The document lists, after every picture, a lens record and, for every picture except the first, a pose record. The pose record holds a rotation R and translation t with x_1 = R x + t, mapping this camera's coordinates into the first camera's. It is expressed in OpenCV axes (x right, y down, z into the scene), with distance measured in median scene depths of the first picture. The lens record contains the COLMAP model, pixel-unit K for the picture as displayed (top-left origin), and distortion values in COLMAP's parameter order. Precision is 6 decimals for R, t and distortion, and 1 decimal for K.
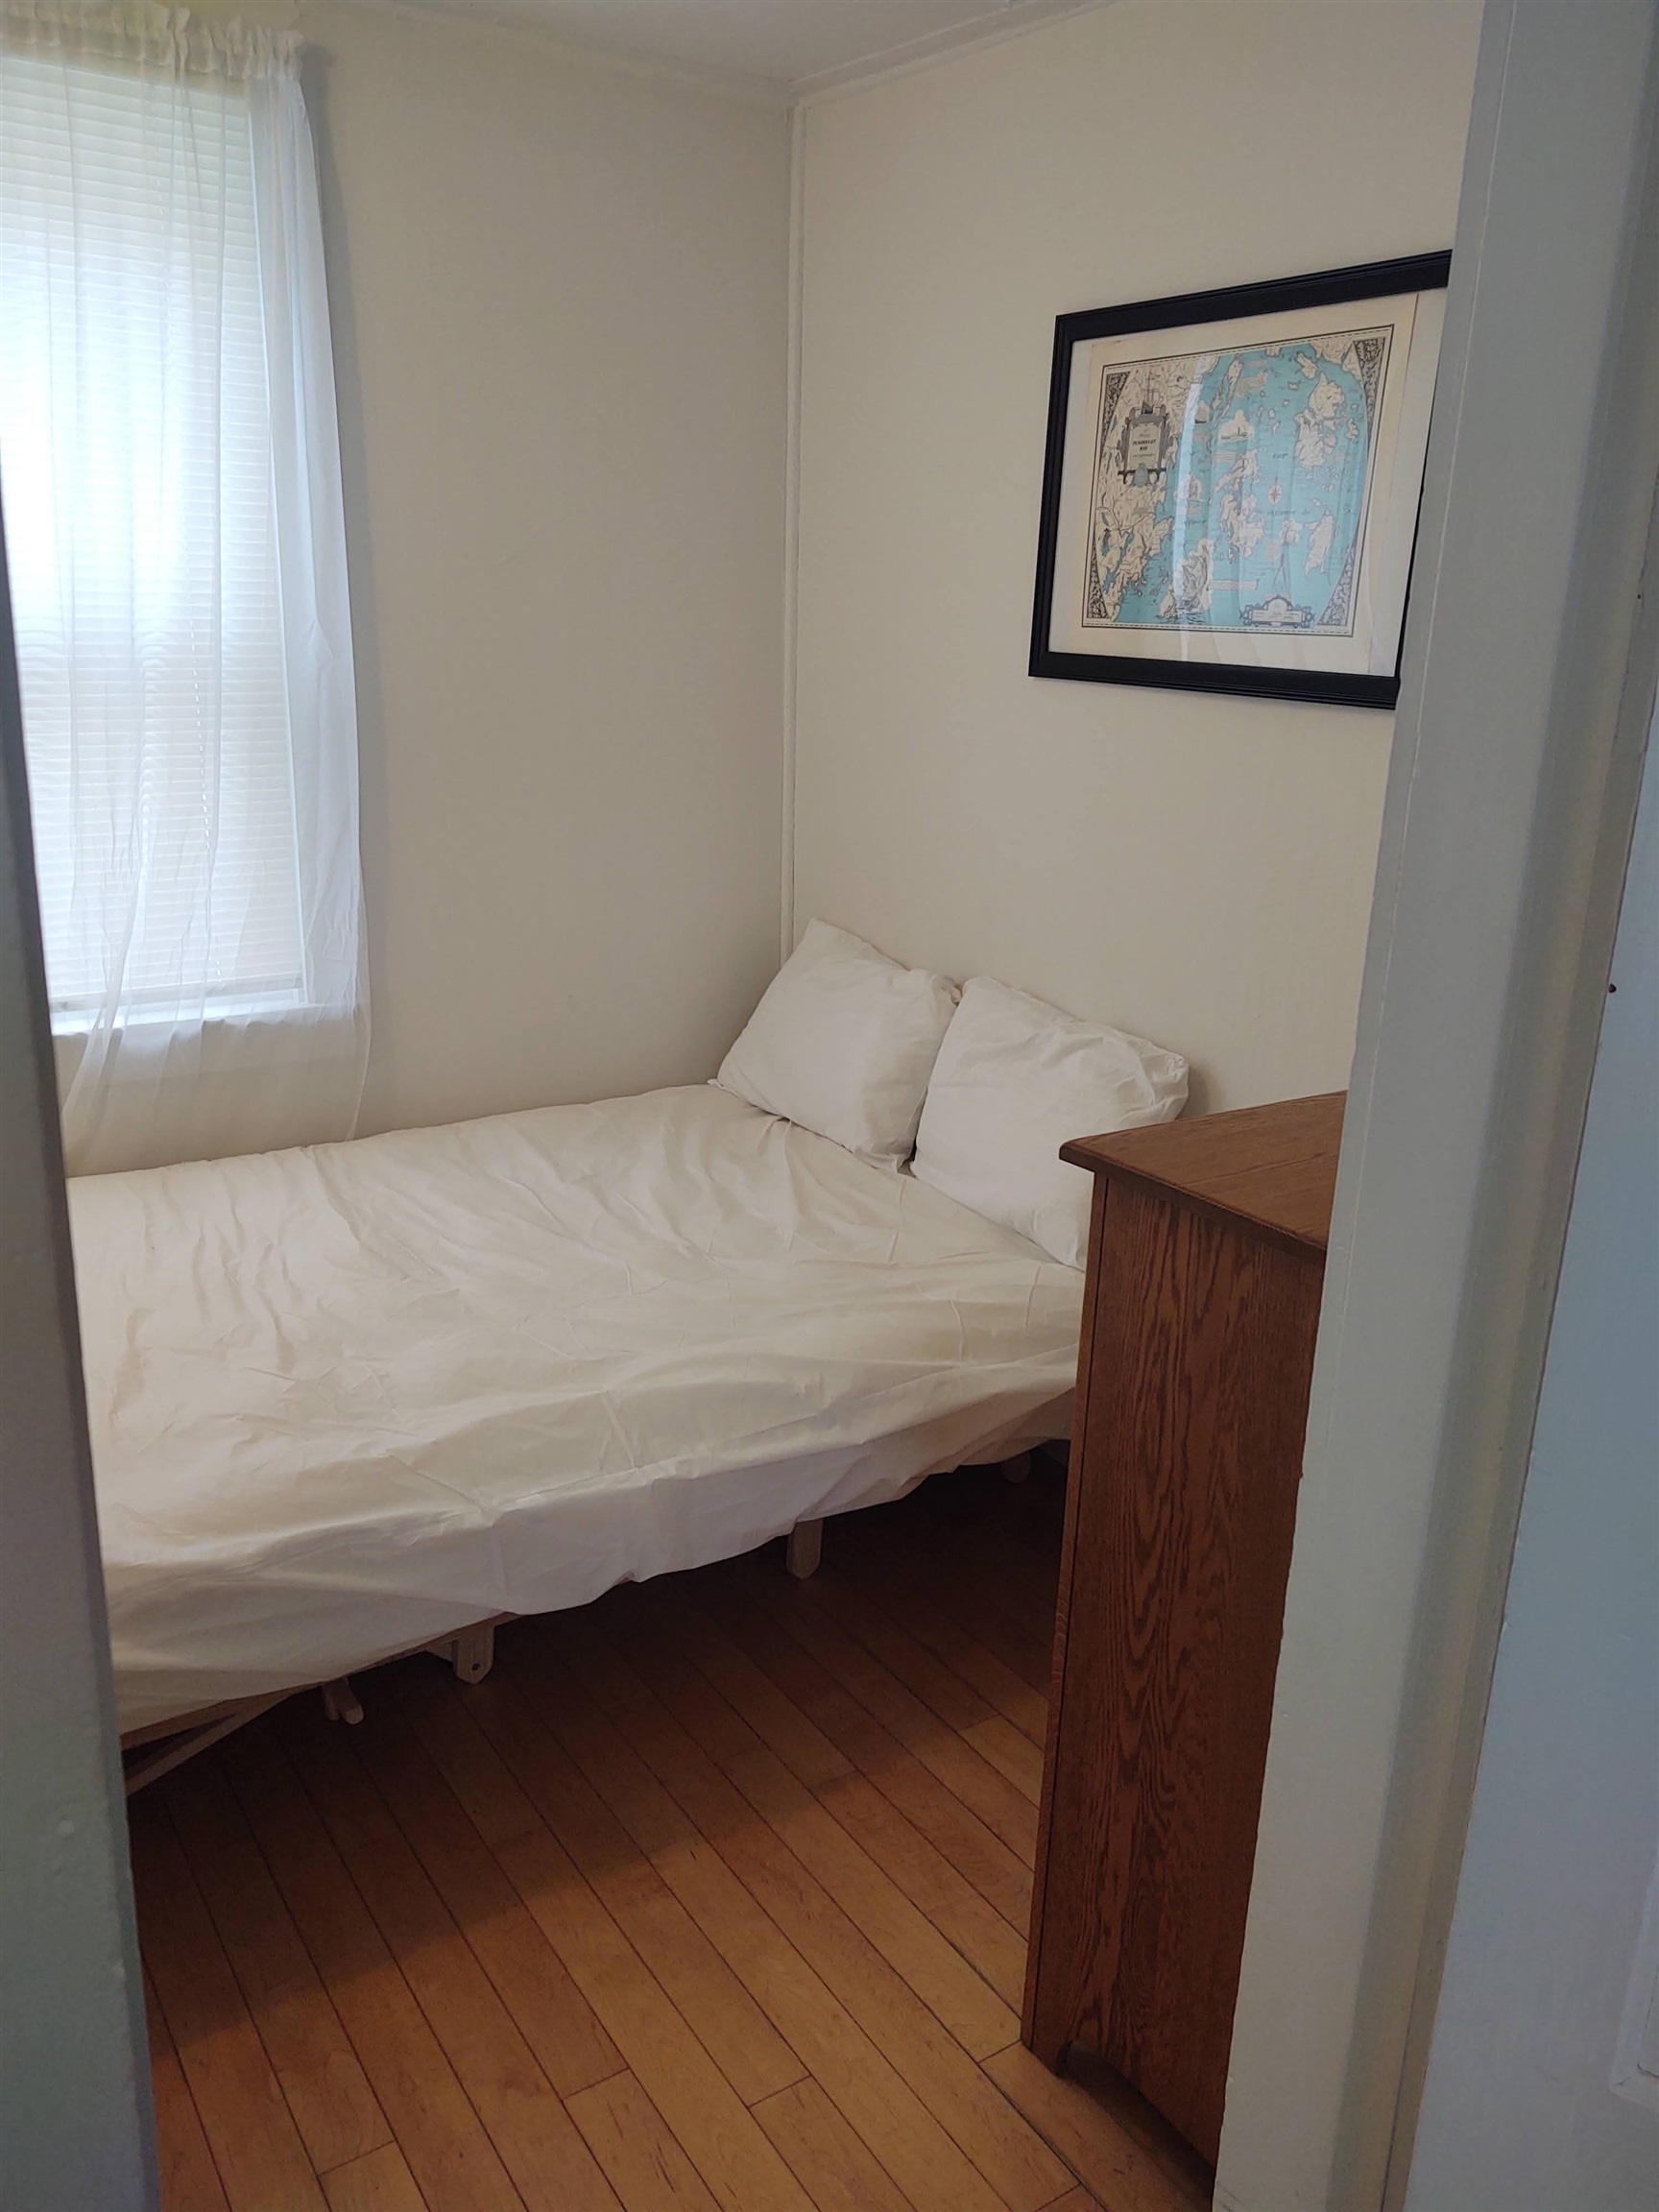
lens RADIAL K [[1693.7, 0, 829.8], [0, 1693.7, 1107.8], [0, 0, 1]] dist [0.009918, -0.007414]
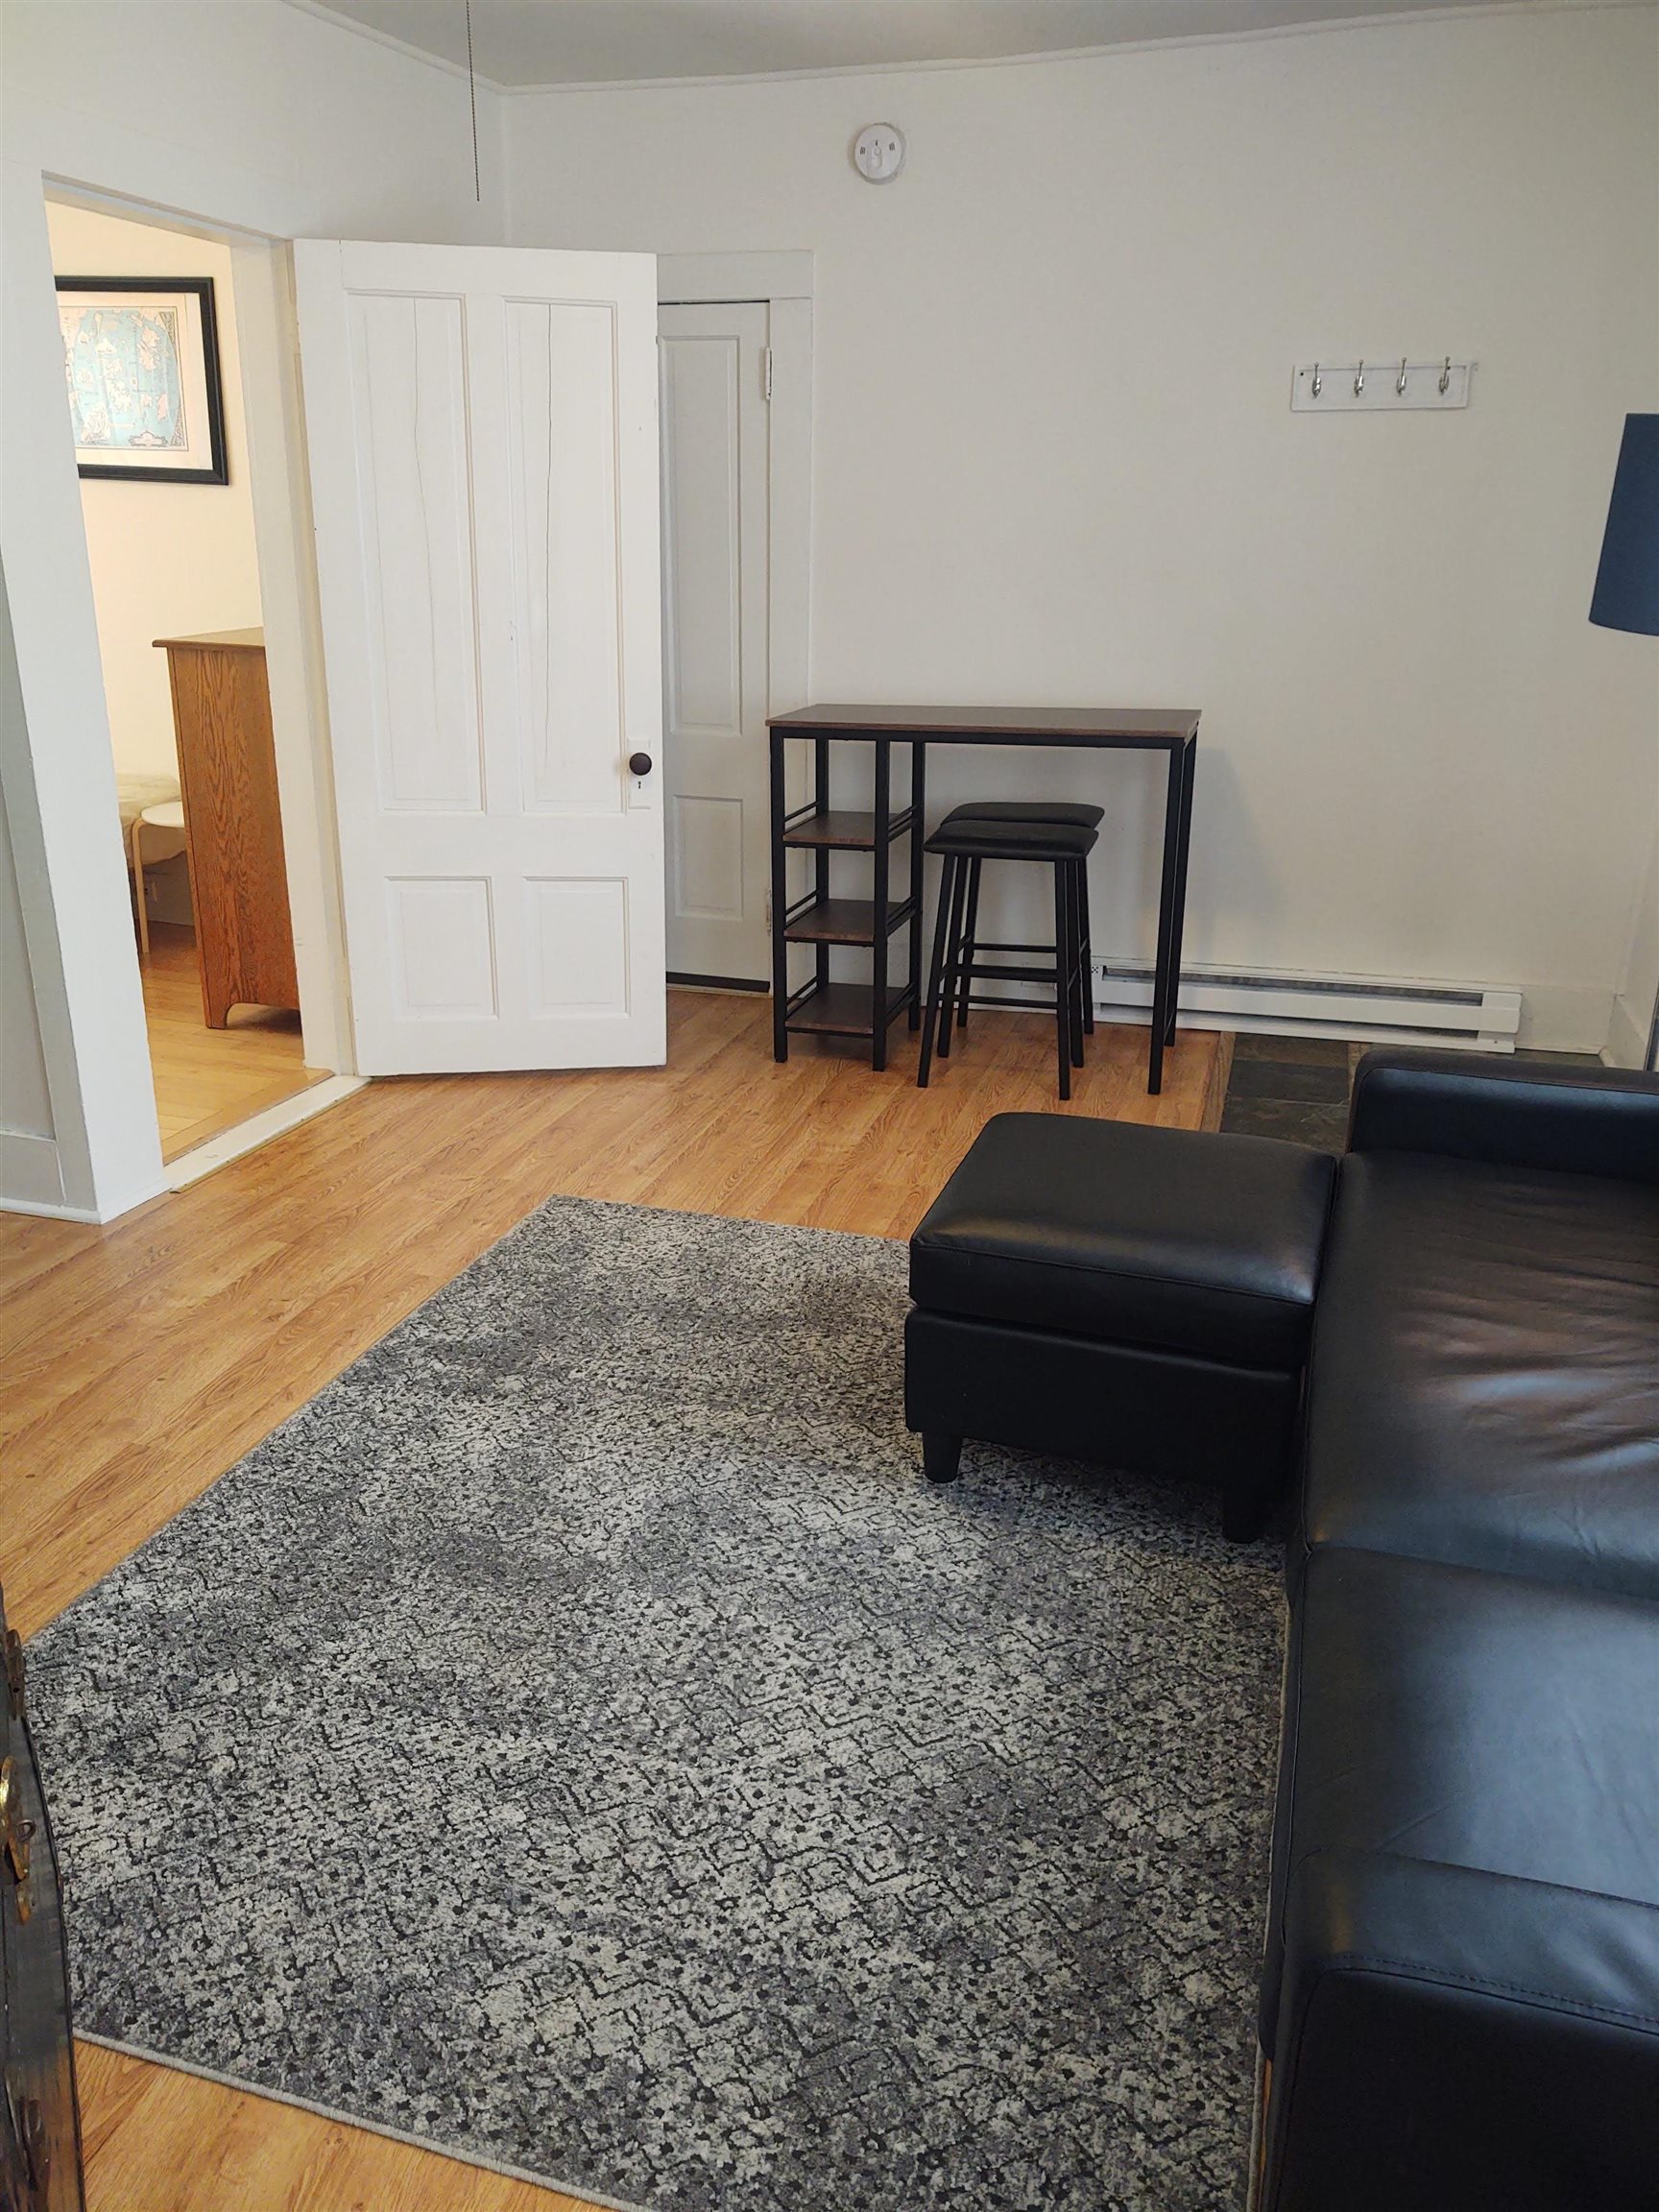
lens RADIAL K [[1693.7, 0, 813.8], [0, 1693.7, 1108.1], [0, 0, 1]] dist [0.009918, -0.007414]
pose [[0.773135, -0.239383, 0.587331, -0.785316], [0.185500, 0.970890, 0.151530, 0.511741], [-0.606507, -0.008203, 0.795035, -1.741338]]
